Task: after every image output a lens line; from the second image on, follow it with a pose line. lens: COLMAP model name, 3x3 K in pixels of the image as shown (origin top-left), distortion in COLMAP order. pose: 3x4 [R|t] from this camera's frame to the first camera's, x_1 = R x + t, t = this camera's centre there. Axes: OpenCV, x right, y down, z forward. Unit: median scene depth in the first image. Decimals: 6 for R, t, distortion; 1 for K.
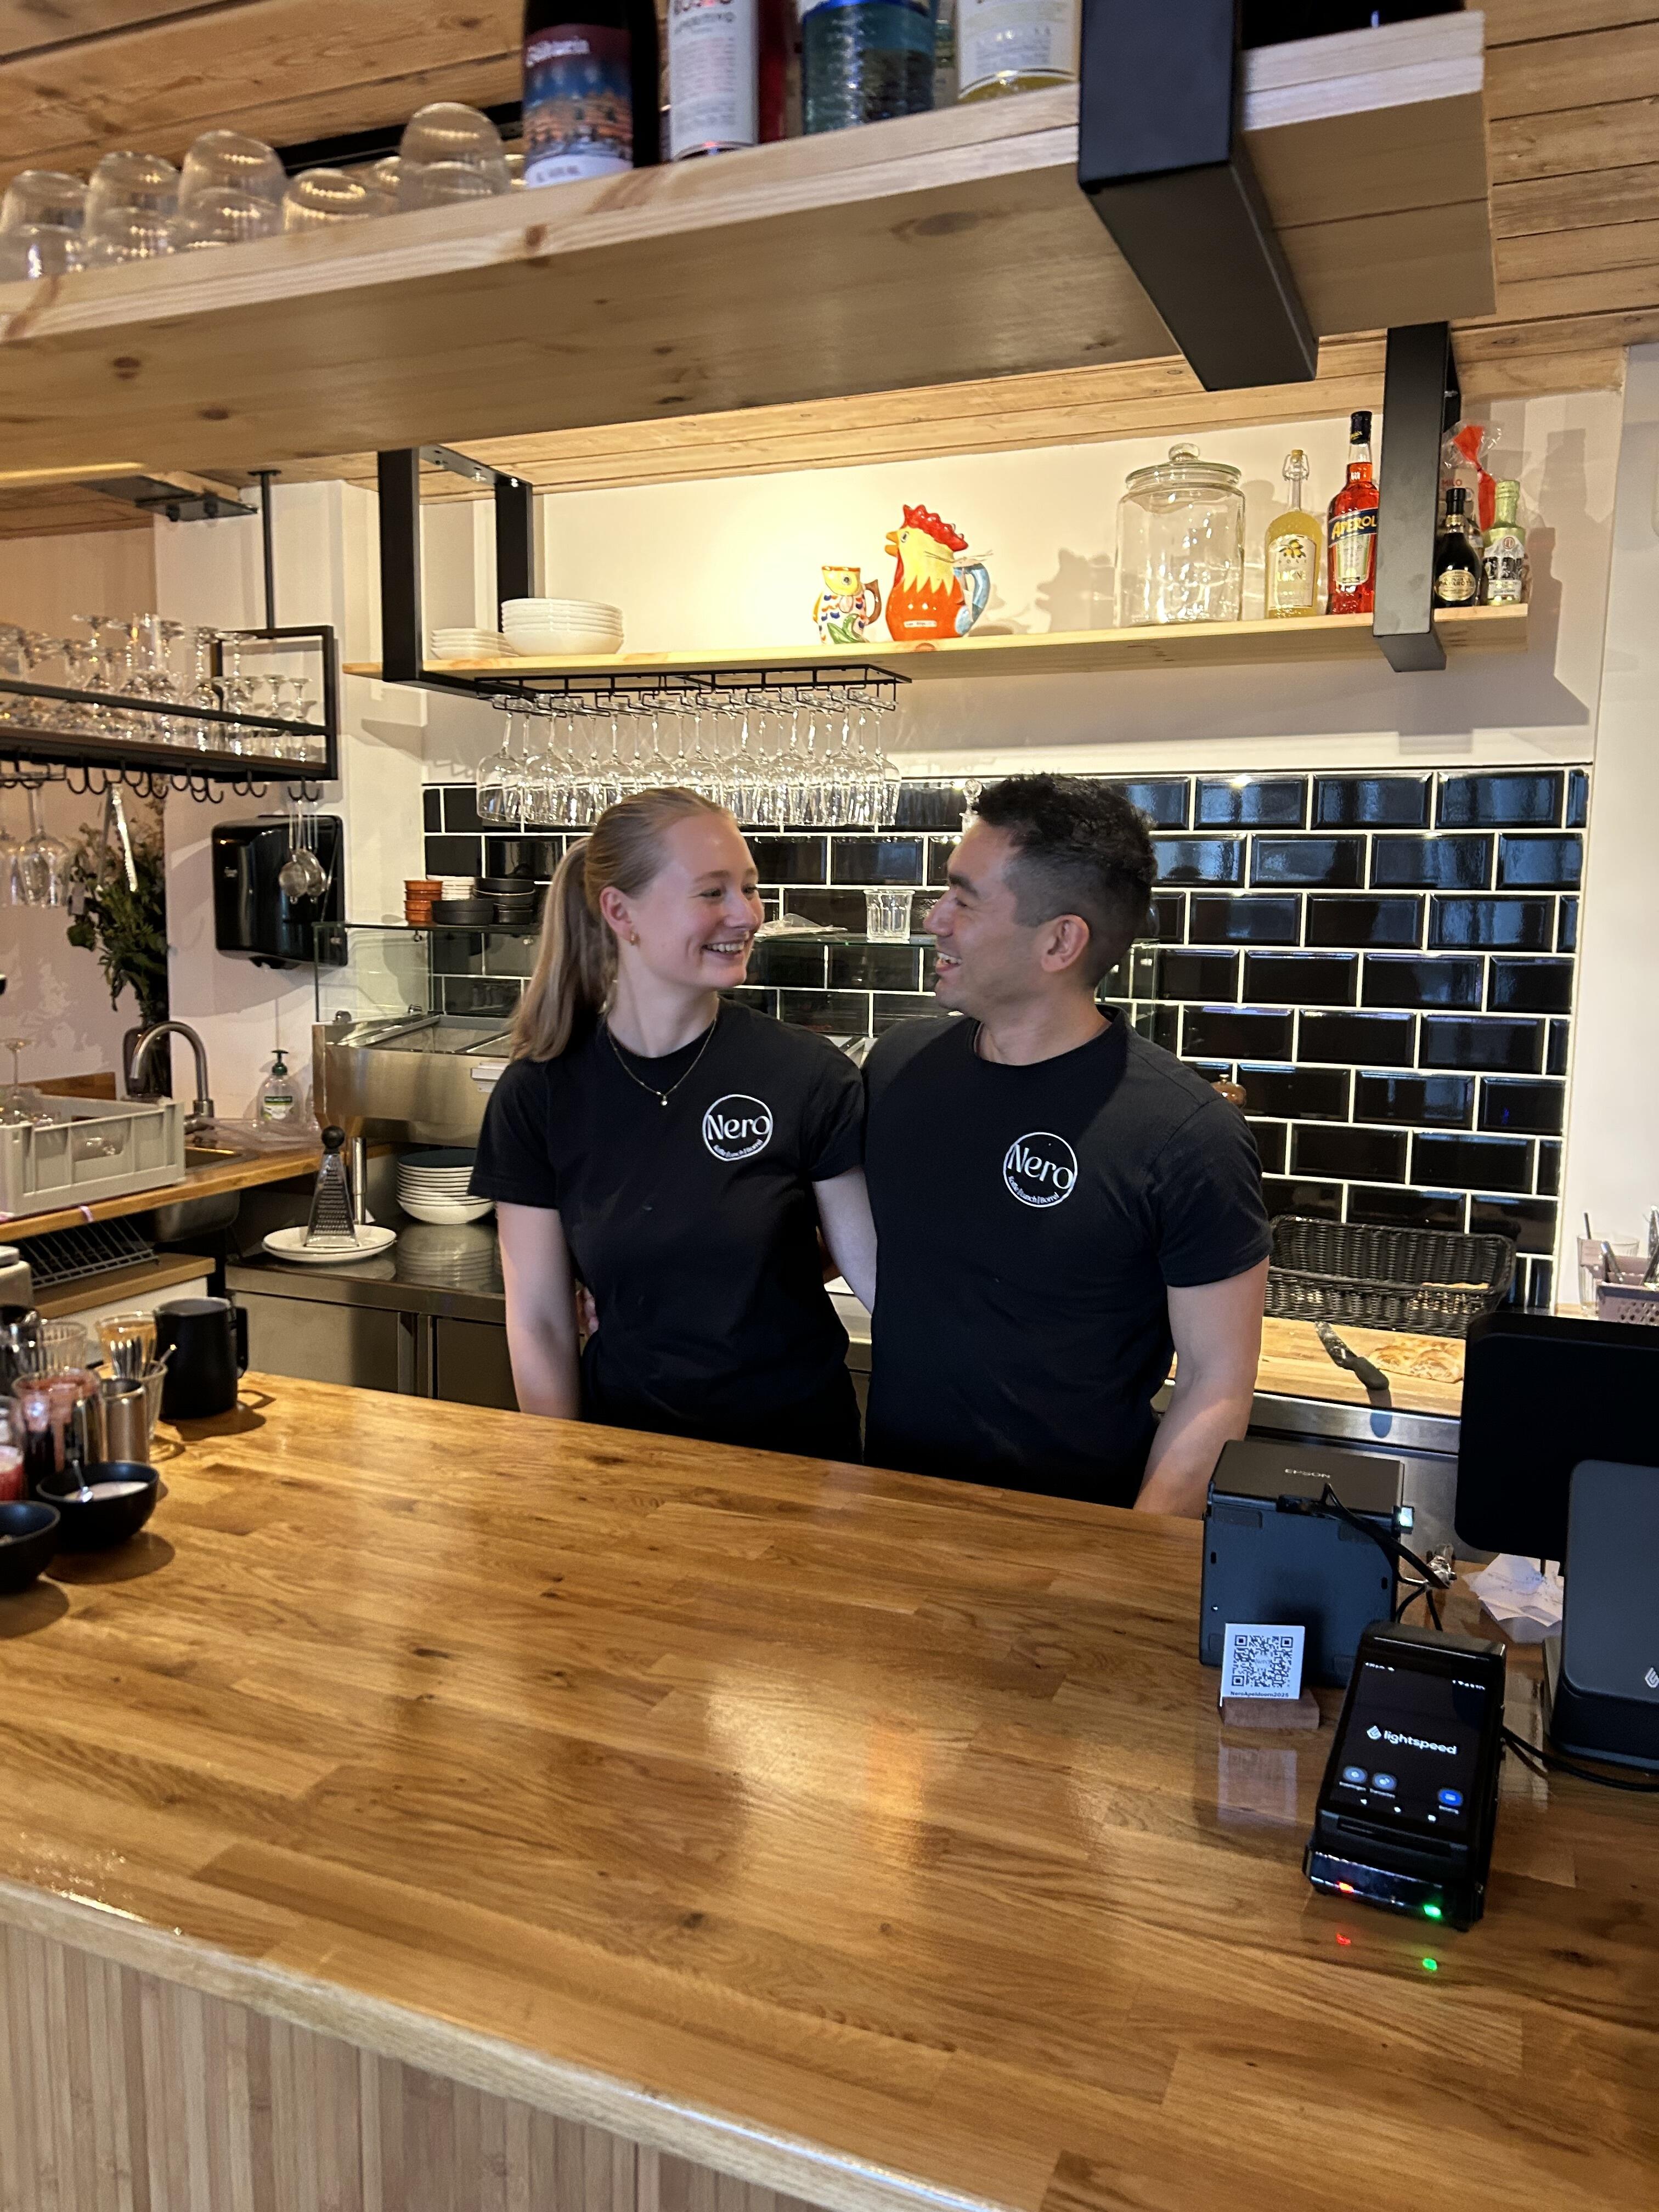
lens RADIAL K [[1668.8, 0, 829.8], [0, 1668.8, 1096.8], [0, 0, 1]] dist [0.004297, -0.008620]
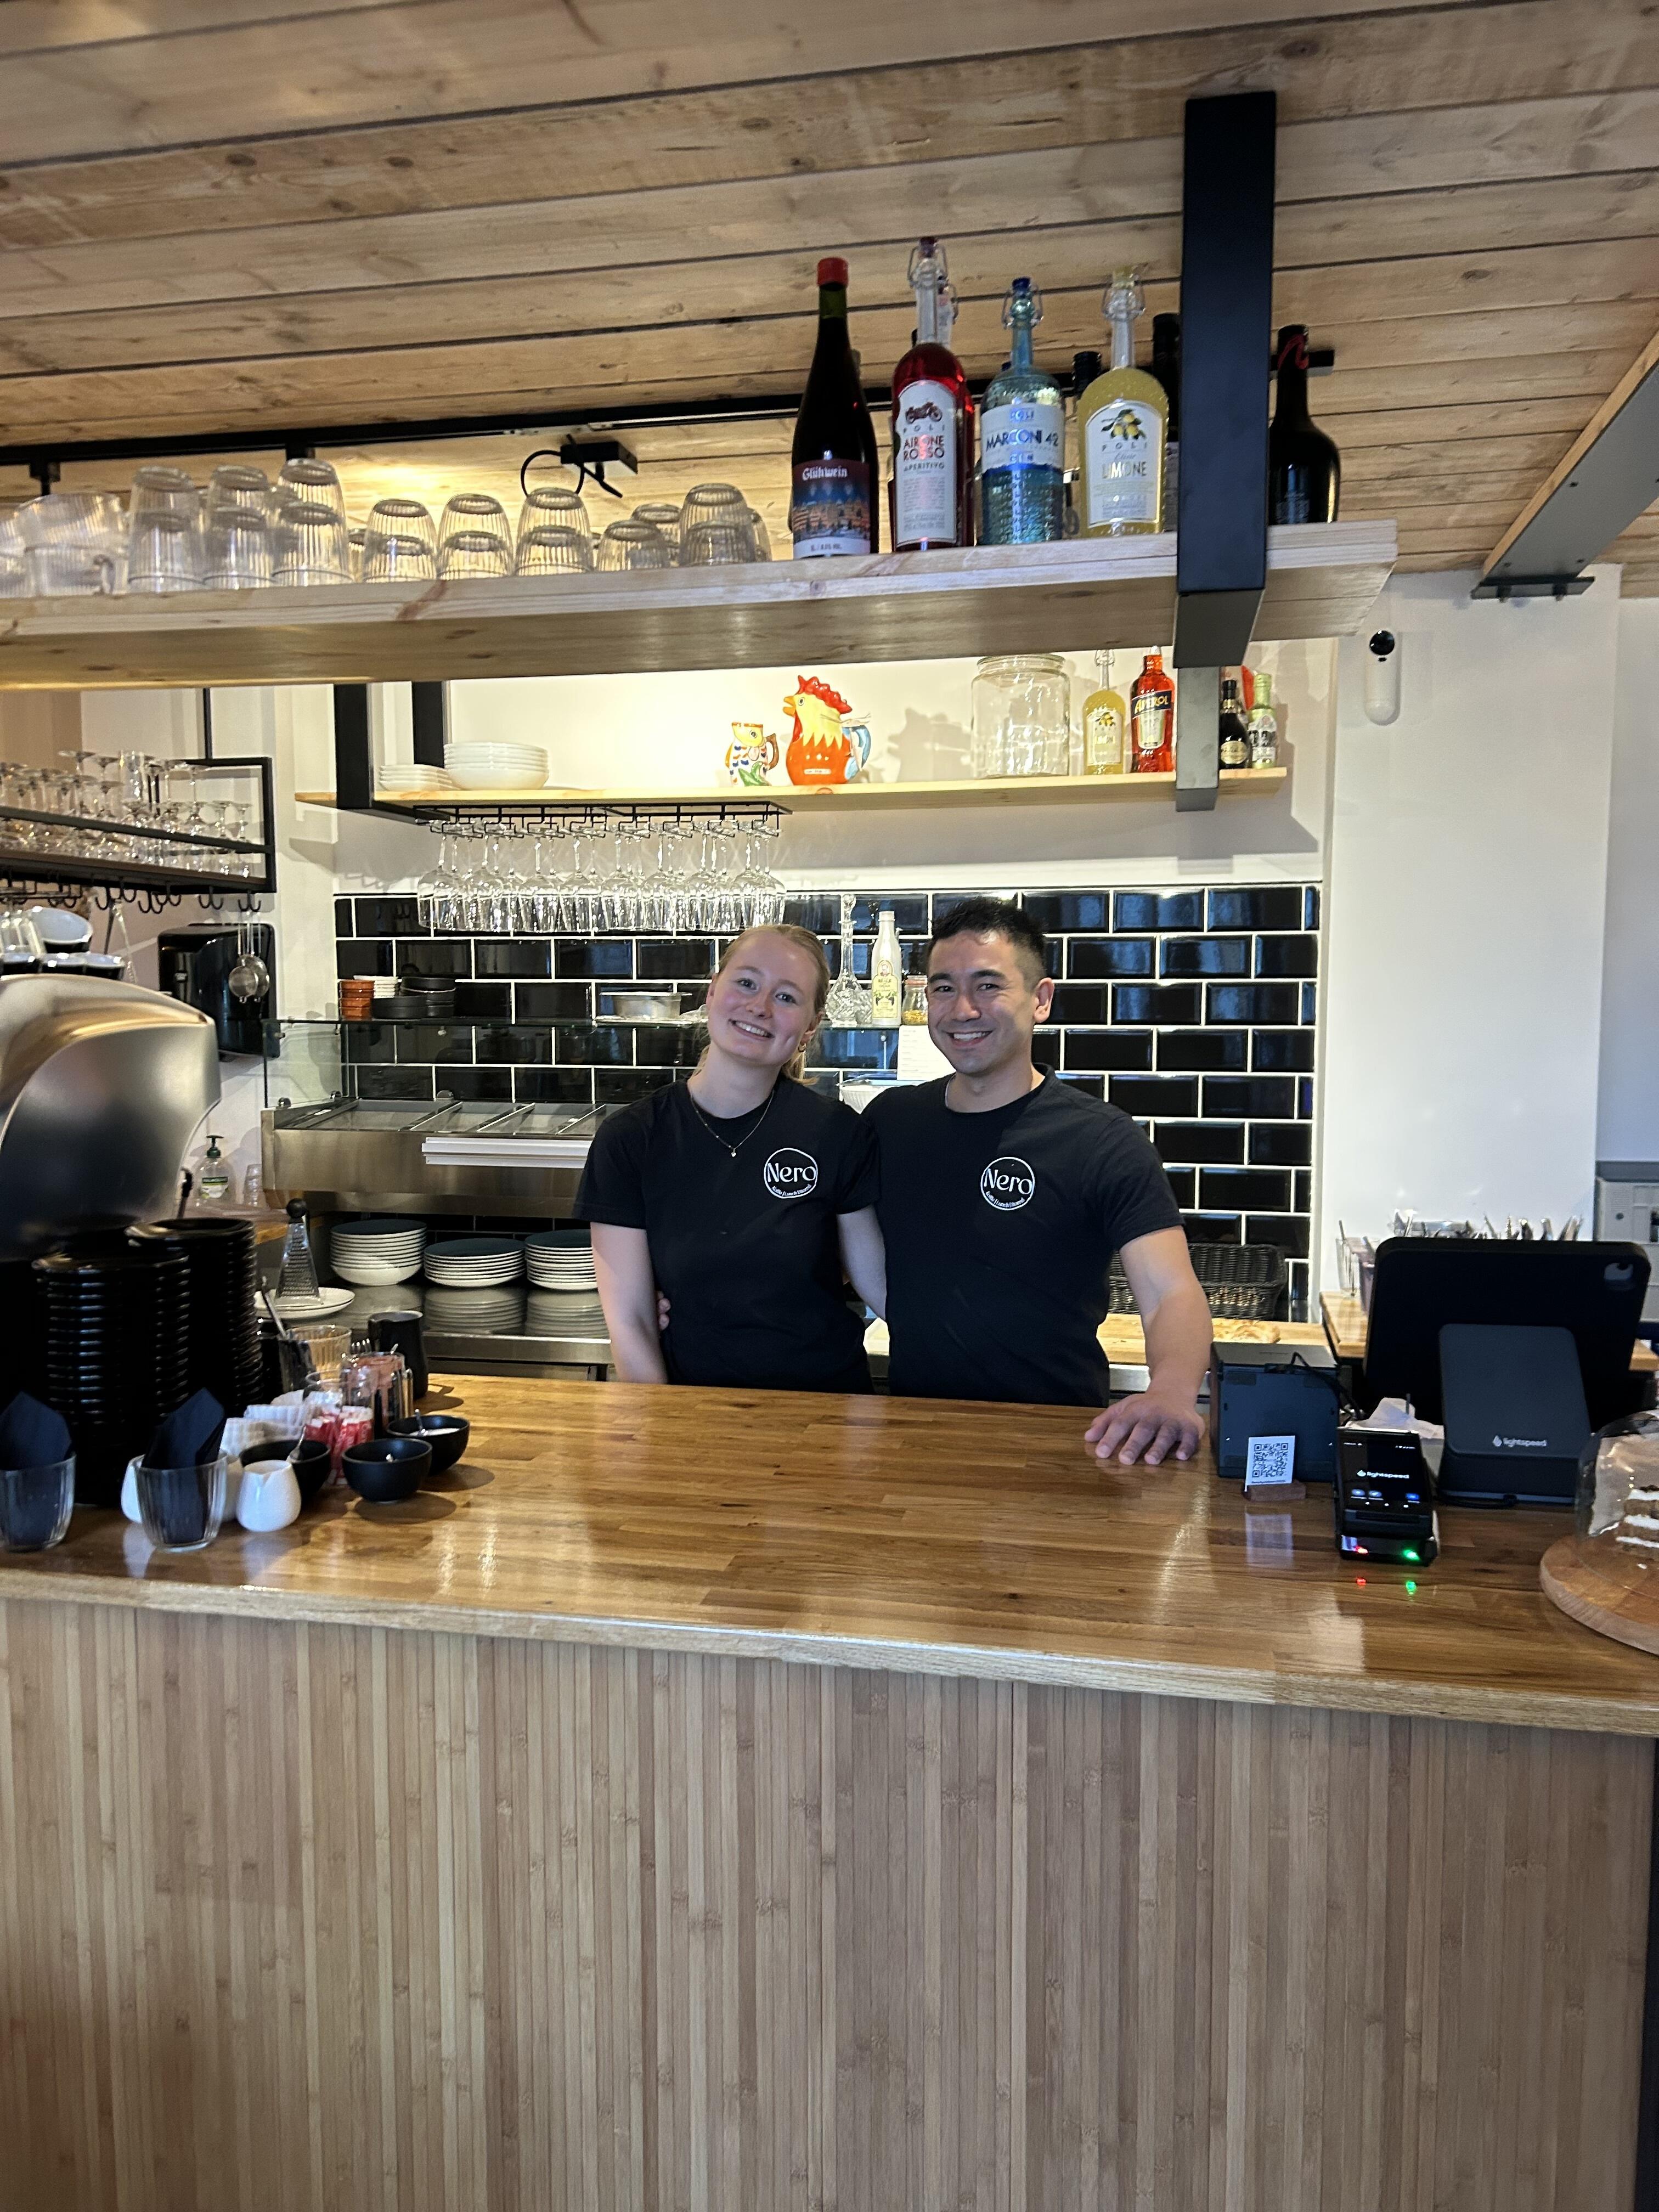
lens RADIAL K [[1668.8, 0, 824.3], [0, 1668.8, 1113.5], [0, 0, 1]] dist [0.004297, -0.008620]
pose [[0.981018, -0.027964, 0.191889, -0.181849], [0.035955, 0.998620, -0.038288, 0.018727], [-0.190554, 0.044460, 0.980669, -0.203527]]
